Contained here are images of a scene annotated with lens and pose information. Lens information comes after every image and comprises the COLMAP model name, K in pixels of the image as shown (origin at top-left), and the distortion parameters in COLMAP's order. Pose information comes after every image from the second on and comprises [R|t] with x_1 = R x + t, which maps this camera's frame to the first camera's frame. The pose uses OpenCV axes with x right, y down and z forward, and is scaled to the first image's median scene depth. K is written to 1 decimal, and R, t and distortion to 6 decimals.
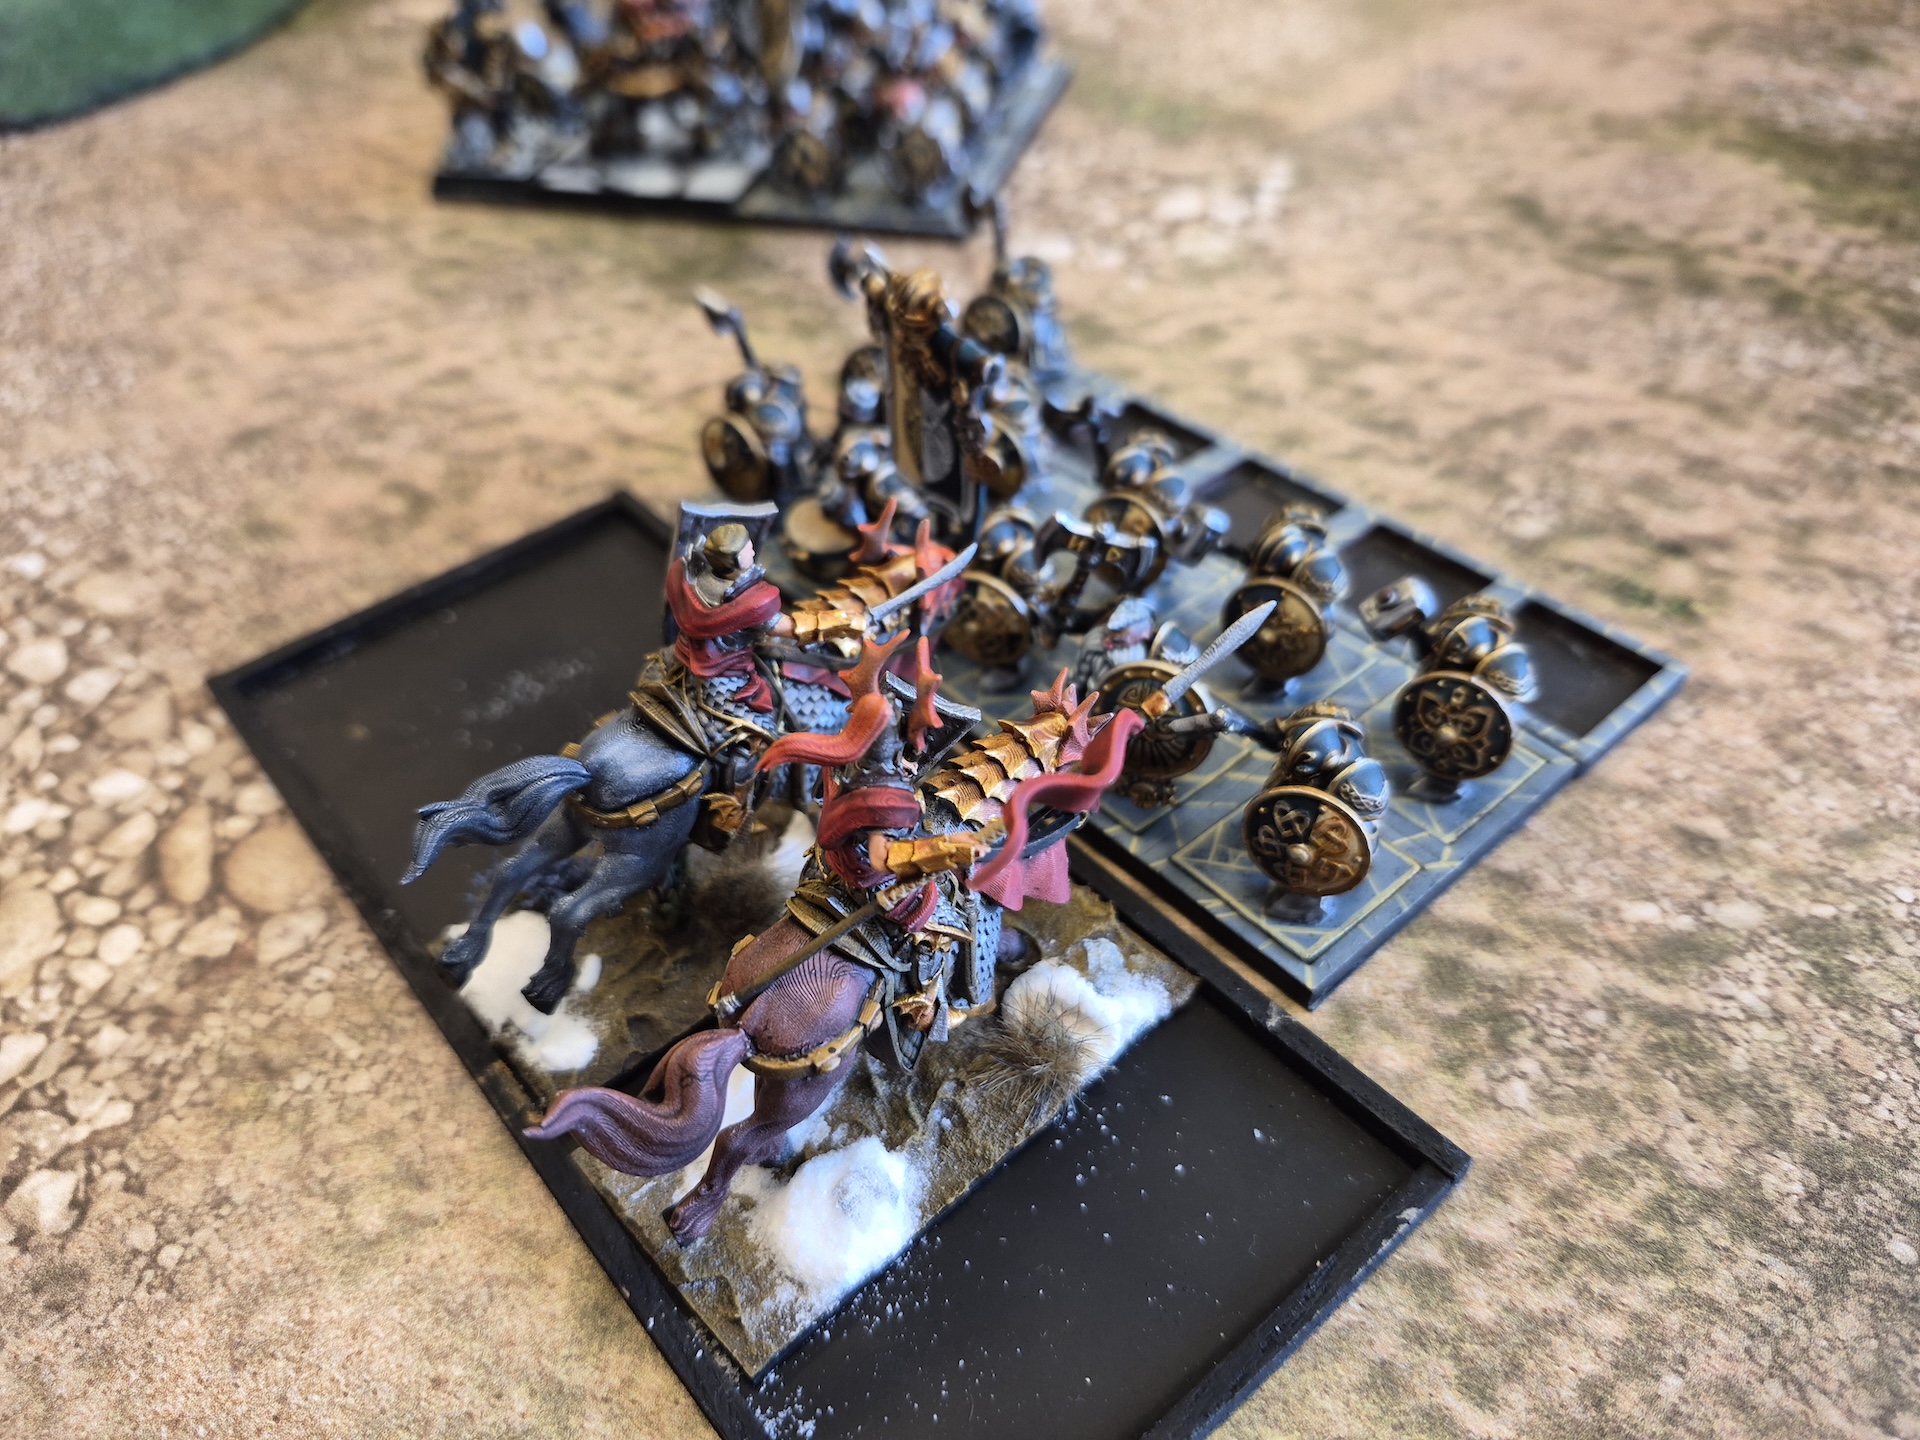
lens RADIAL K [[1475.0, 0, 963.6], [0, 1475.0, 720.5], [0, 0, 1]] dist [-0.039440, -0.004844]
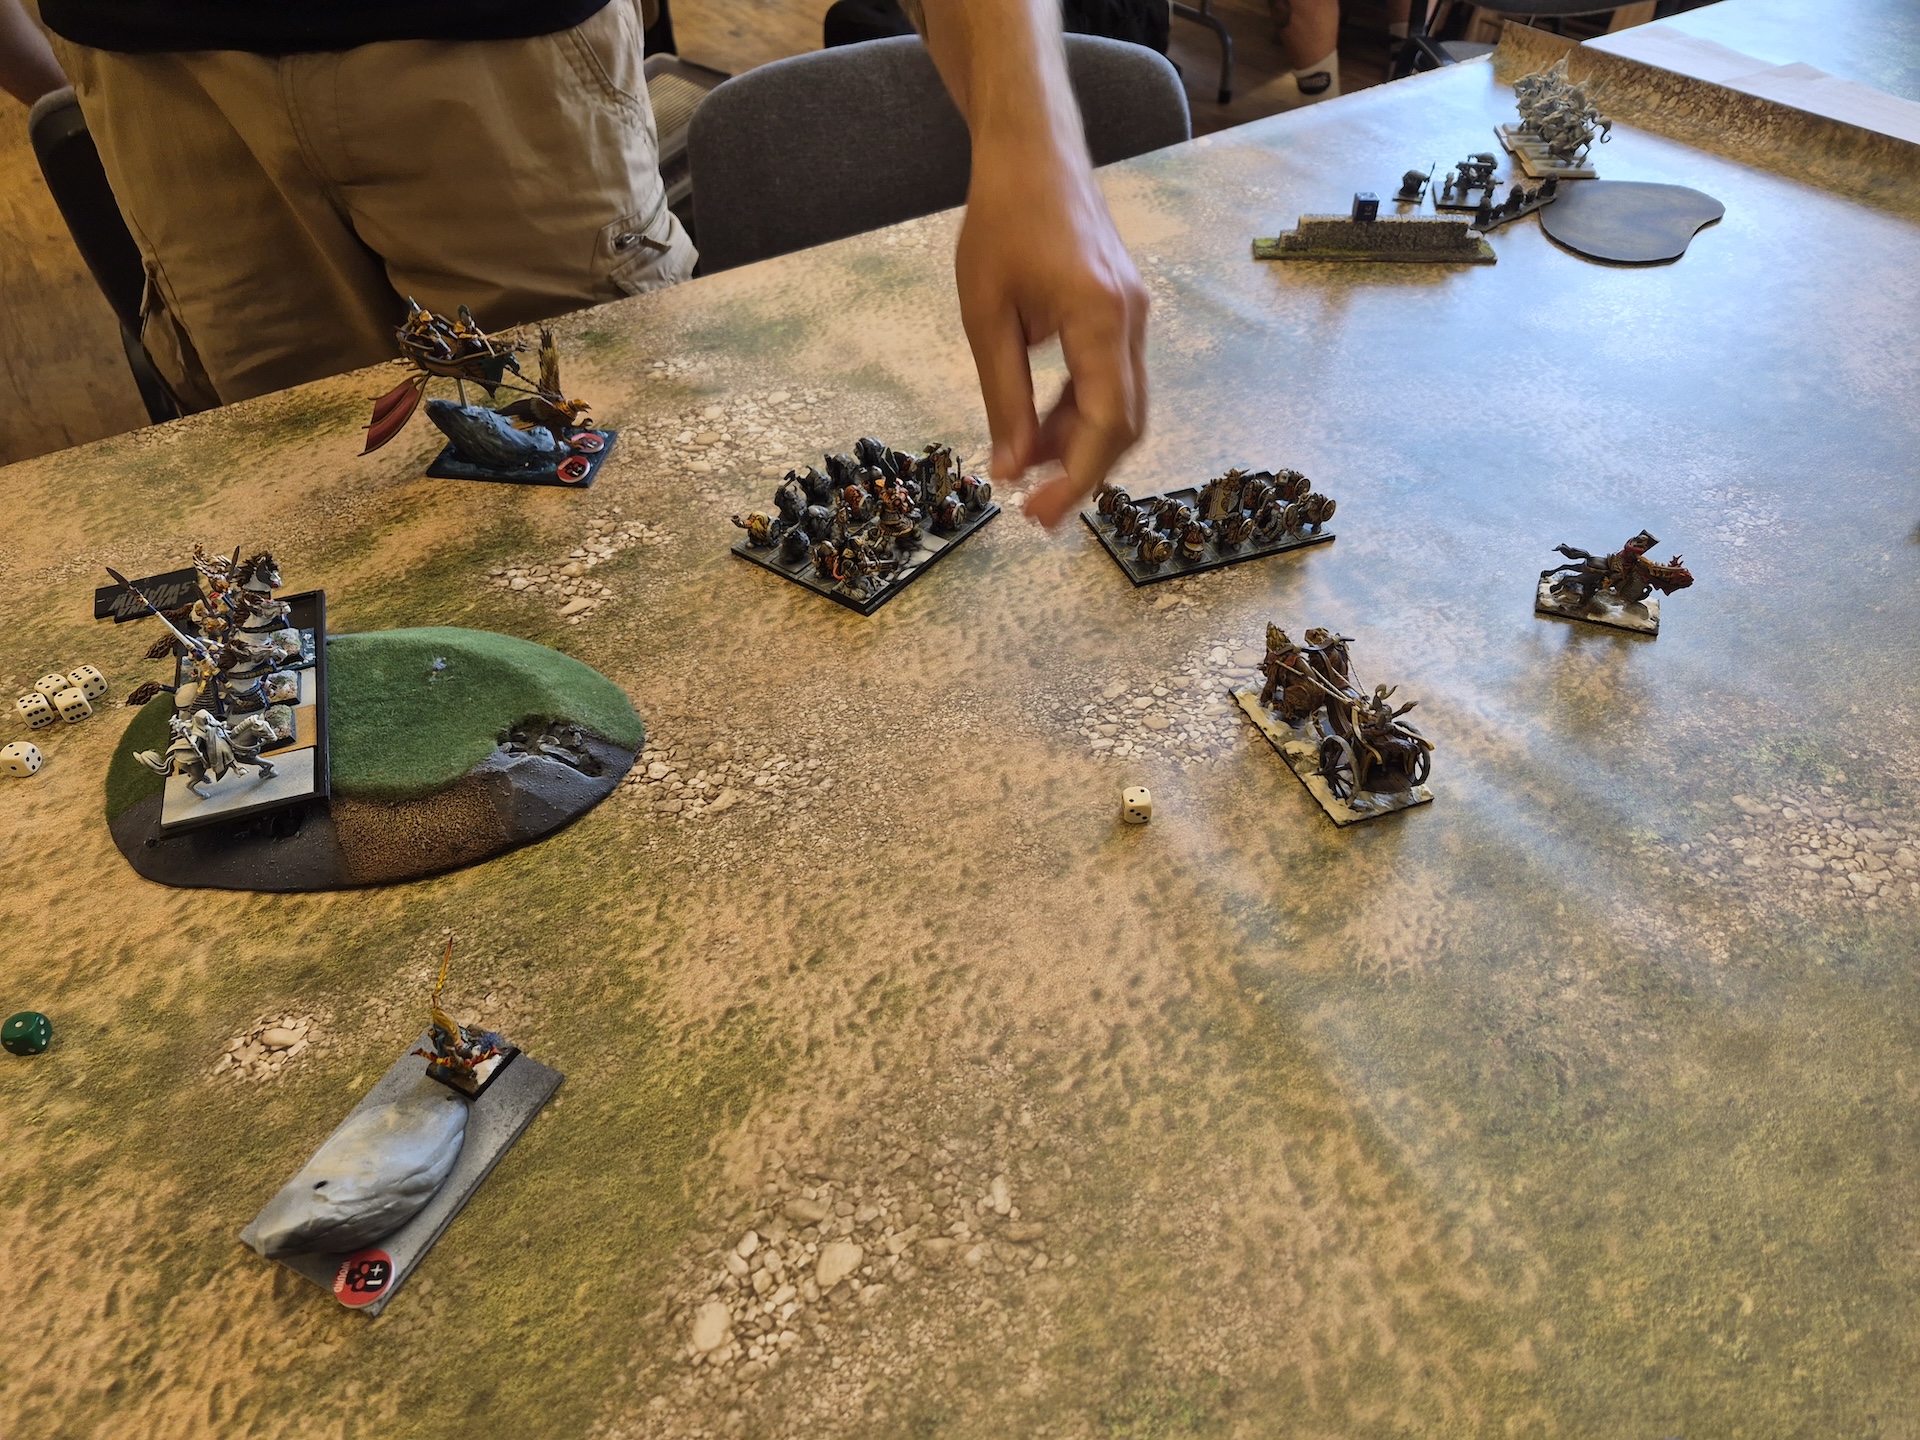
lens RADIAL K [[1364.7, 0, 958.5], [0, 1364.7, 687.8], [0, 0, 1]] dist [0.095628, -0.141910]
pose [[0.344094, -0.587581, 0.732358, -2.916900], [0.625315, 0.725253, 0.288080, -1.182809], [-0.700415, 0.358828, 0.616978, -0.656761]]
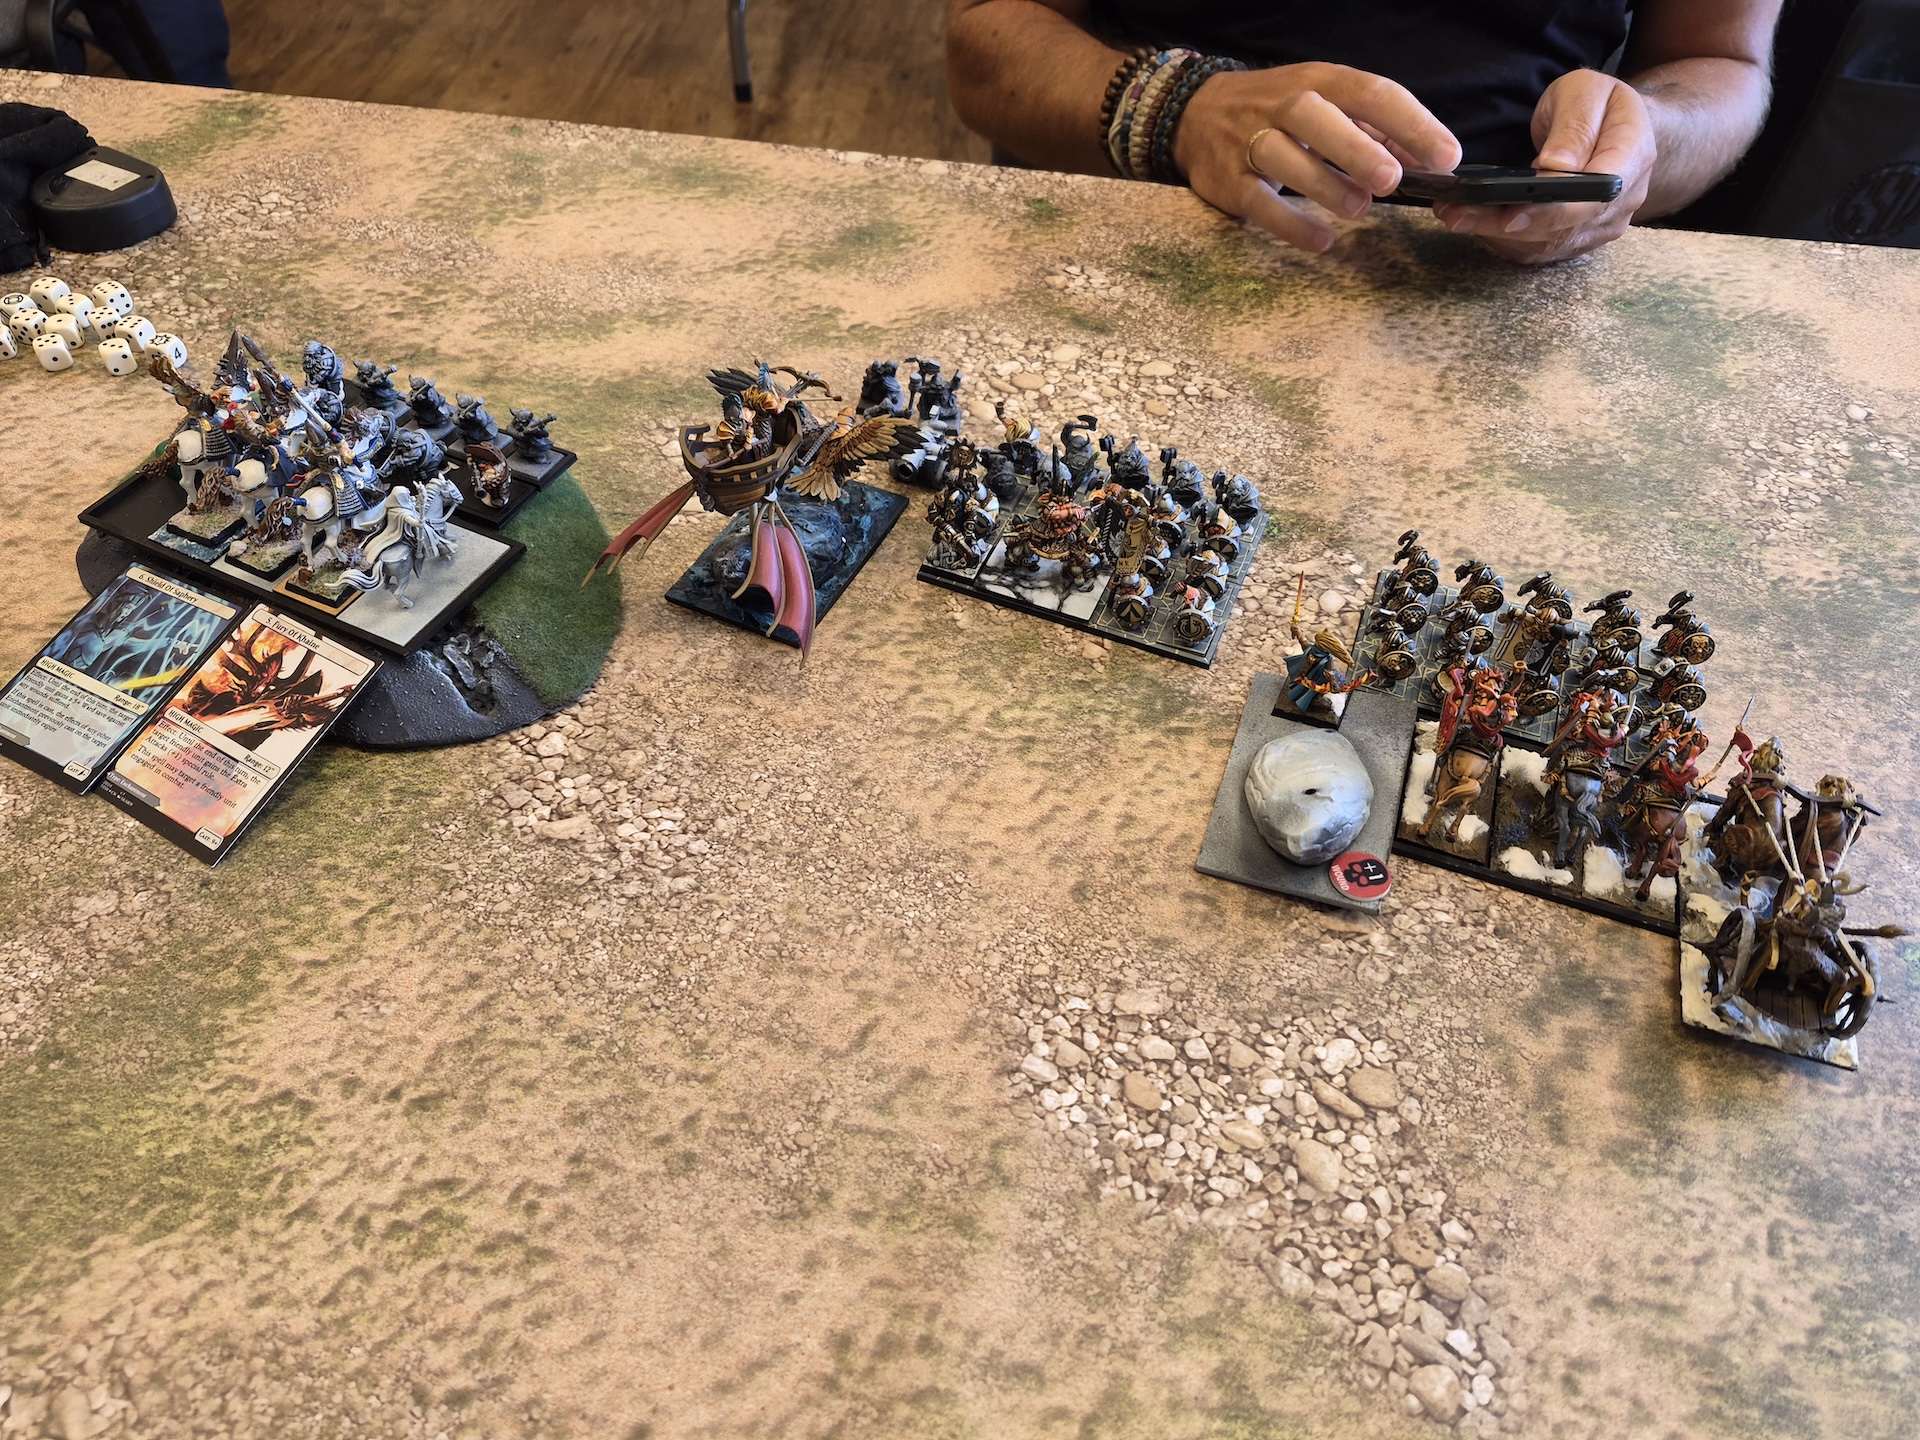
lens RADIAL K [[1364.7, 0, 963.6], [0, 1364.7, 709.4], [0, 0, 1]] dist [0.095628, -0.141910]
pose [[0.868703, -0.308672, 0.387397, -1.404718], [0.271451, 0.950860, 0.148926, -0.829578], [-0.414330, -0.024213, 0.909805, -0.660372]]
